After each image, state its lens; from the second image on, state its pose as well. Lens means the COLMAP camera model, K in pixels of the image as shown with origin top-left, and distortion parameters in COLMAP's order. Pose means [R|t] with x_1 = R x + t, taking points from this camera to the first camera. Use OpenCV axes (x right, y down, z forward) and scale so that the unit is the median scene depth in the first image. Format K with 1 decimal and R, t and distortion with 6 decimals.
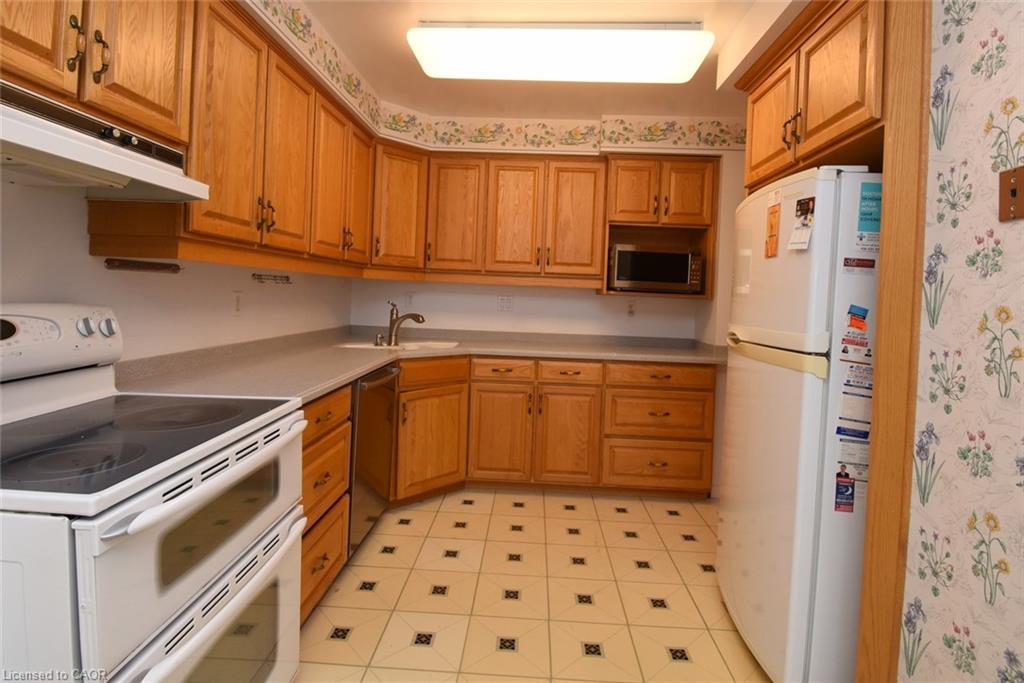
lens RADIAL K [[475.7, 0, 518.1], [0, 475.7, 313.2], [0, 0, 1]] dist [0.020551, -0.030408]
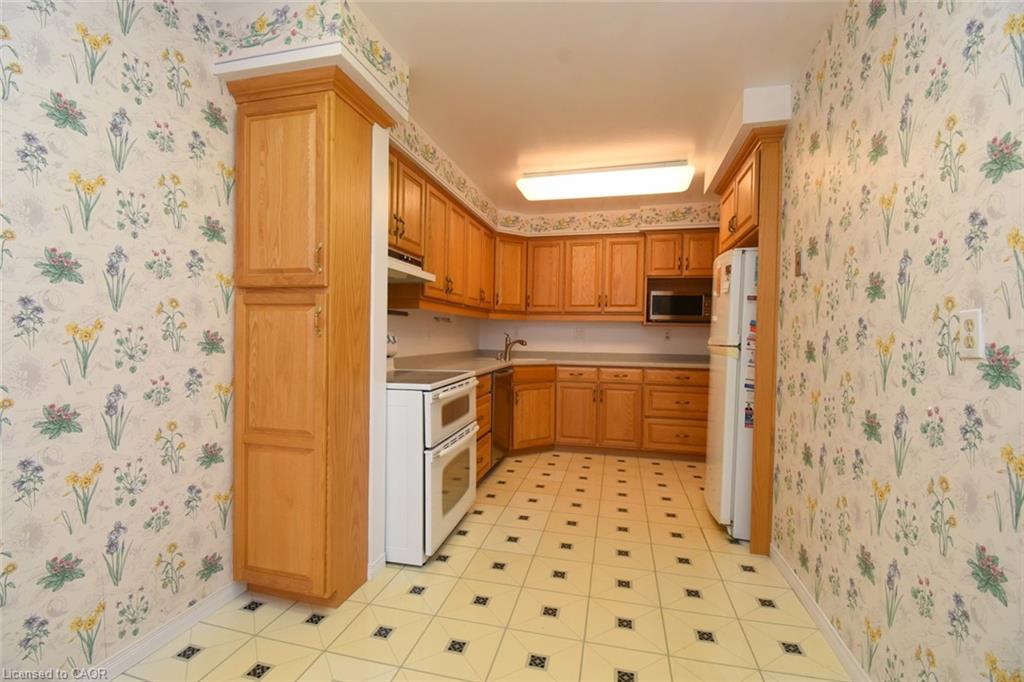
lens RADIAL K [[442.2, 0, 515.7], [0, 442.2, 330.4], [0, 0, 1]] dist [0.021135, -0.023818]
pose [[0.980169, -0.025545, -0.196511, 0.061585], [0.014242, 0.998173, -0.058718, 0.058489], [0.197652, 0.054755, 0.978742, -0.474444]]
